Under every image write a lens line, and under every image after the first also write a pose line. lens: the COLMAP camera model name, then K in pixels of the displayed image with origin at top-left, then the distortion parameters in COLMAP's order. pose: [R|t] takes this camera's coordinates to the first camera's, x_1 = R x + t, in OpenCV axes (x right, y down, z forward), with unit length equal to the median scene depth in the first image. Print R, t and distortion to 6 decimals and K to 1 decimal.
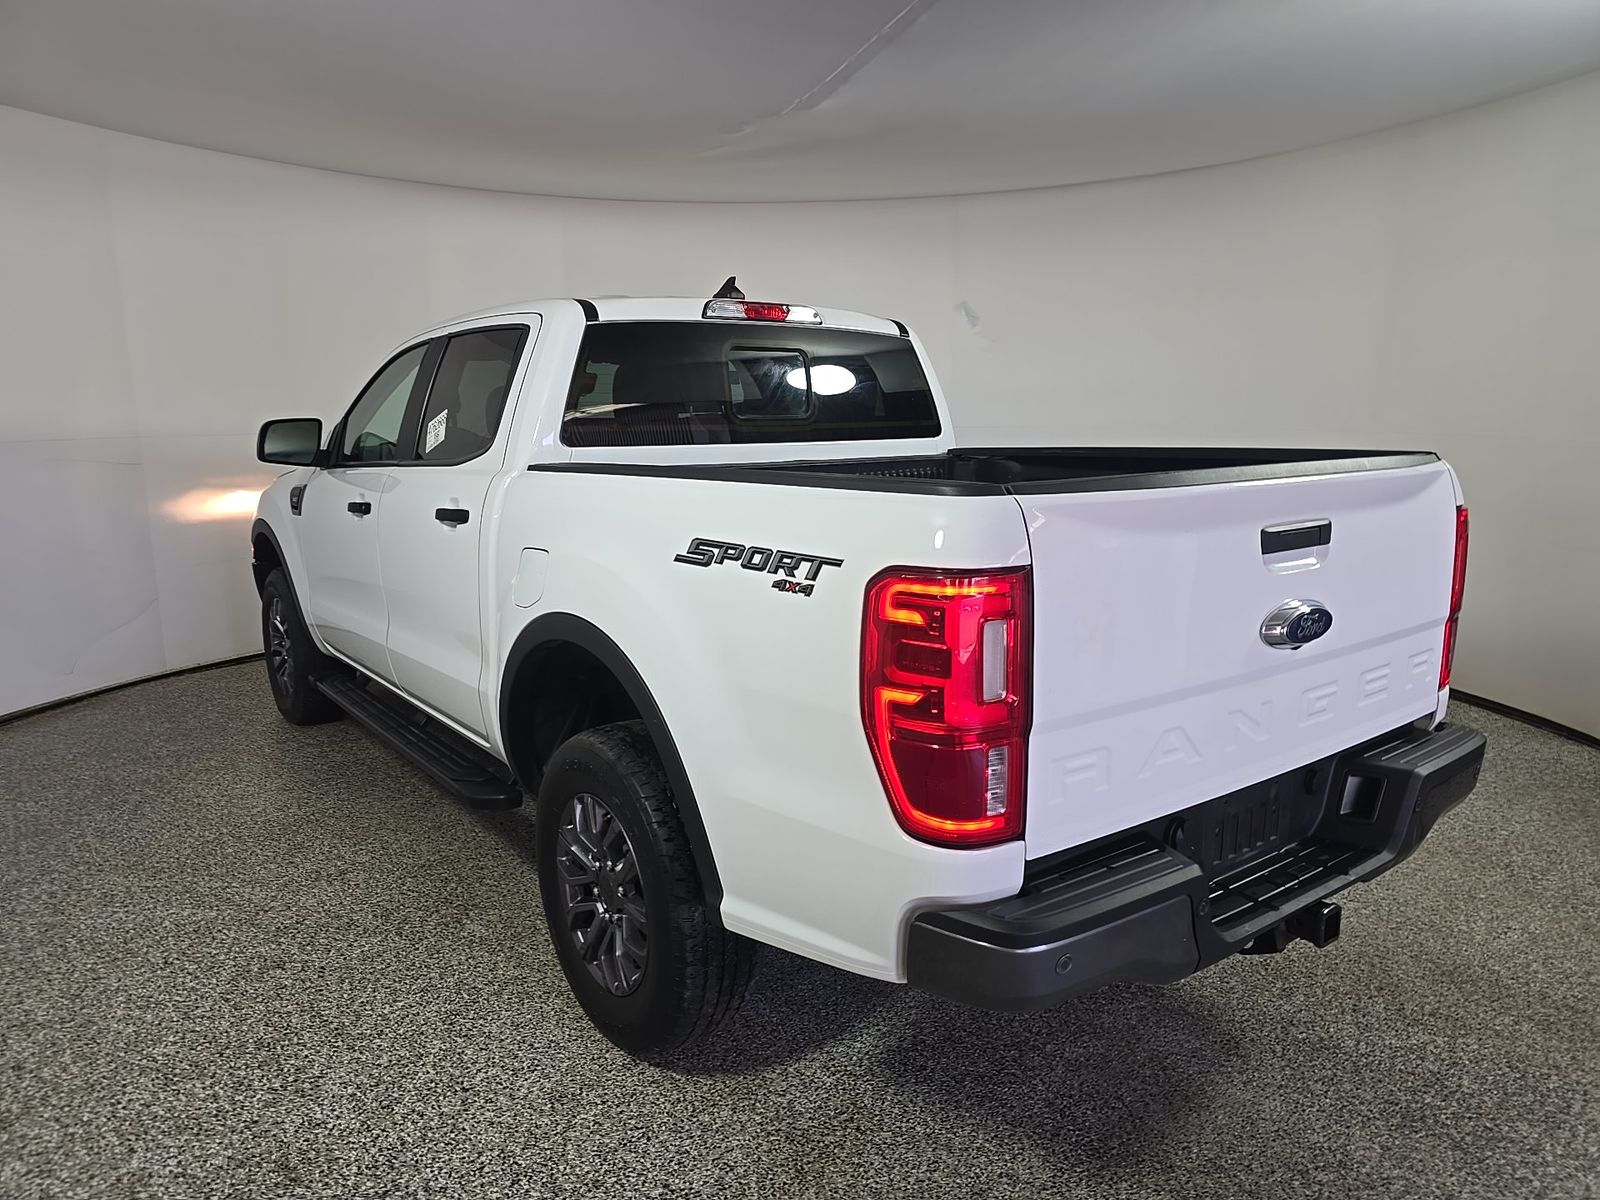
lens RADIAL K [[1041.3, 0, 800.0], [0, 1041.3, 600.0], [0, 0, 1]] dist [0.087239, 0.000055]
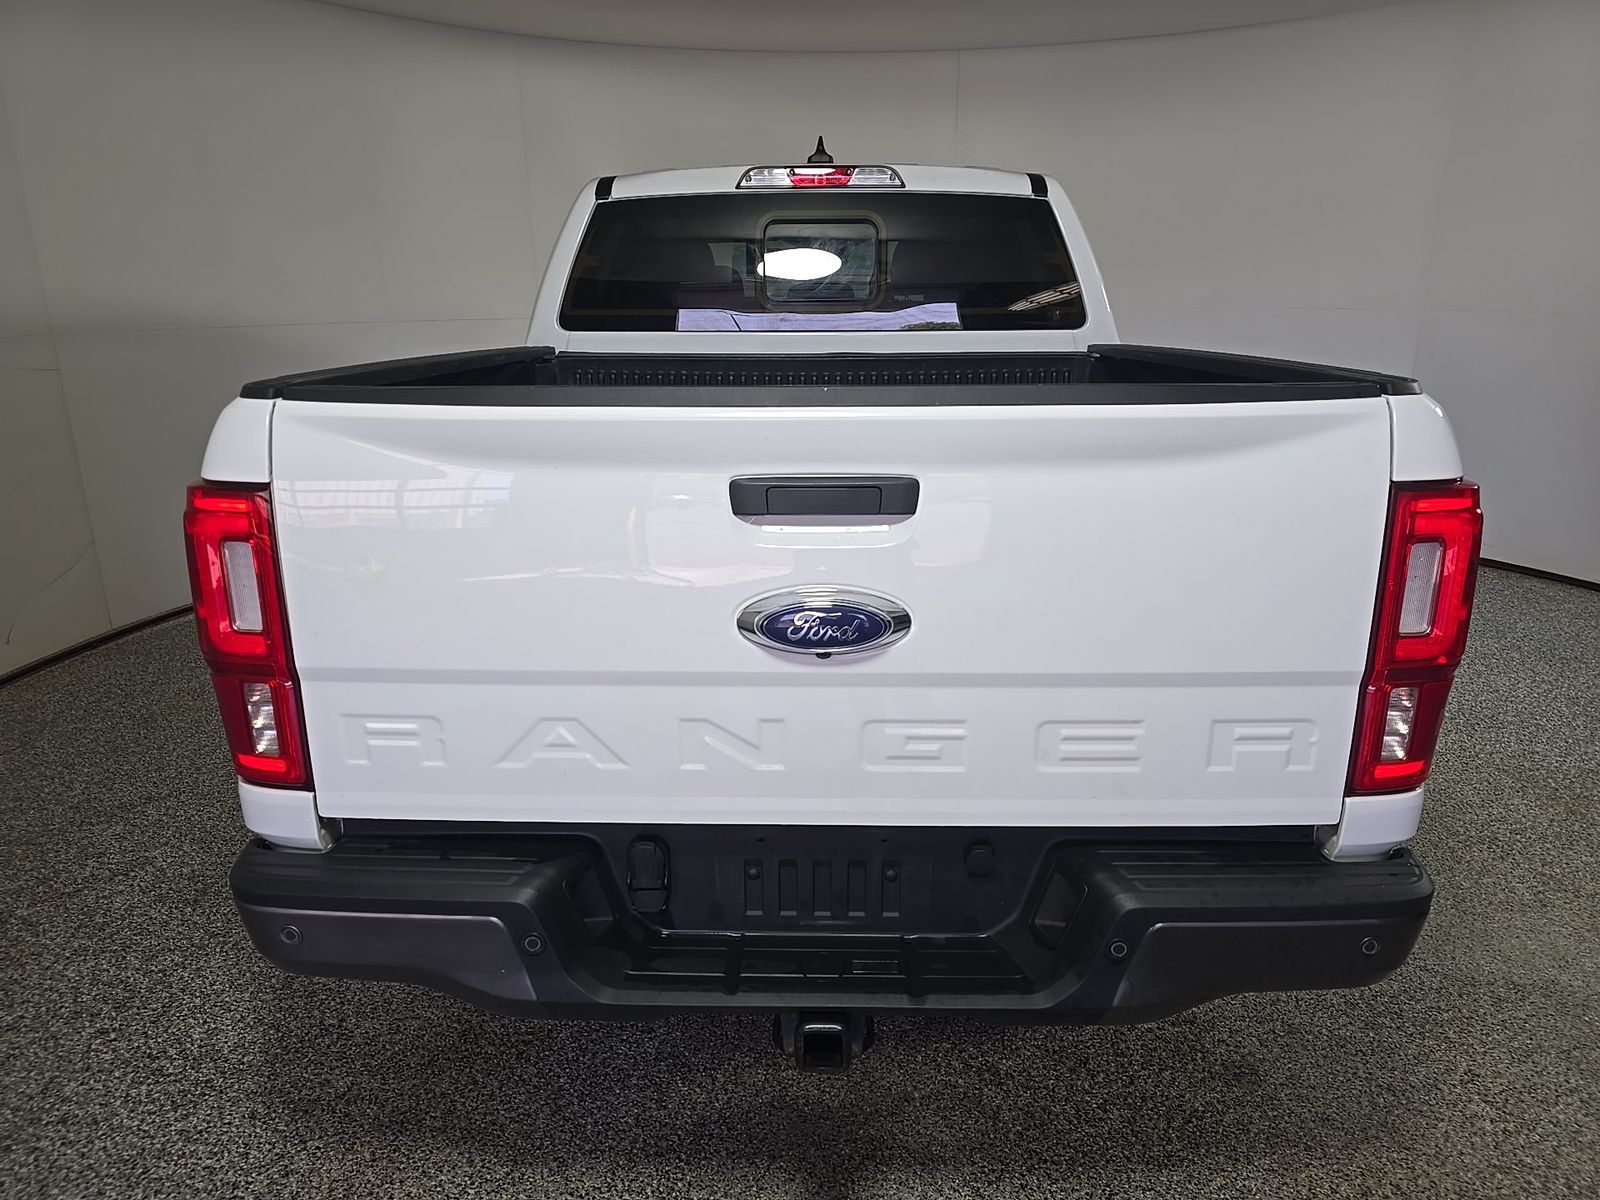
lens RADIAL K [[1041.3, 0, 800.0], [0, 1041.3, 600.0], [0, 0, 1]] dist [0.087239, 0.000055]
pose [[0.785155, 0.176194, -0.593706, 0.708013], [-0.111949, 0.983261, 0.143754, -0.072358], [0.609097, -0.046405, 0.791737, 0.373606]]
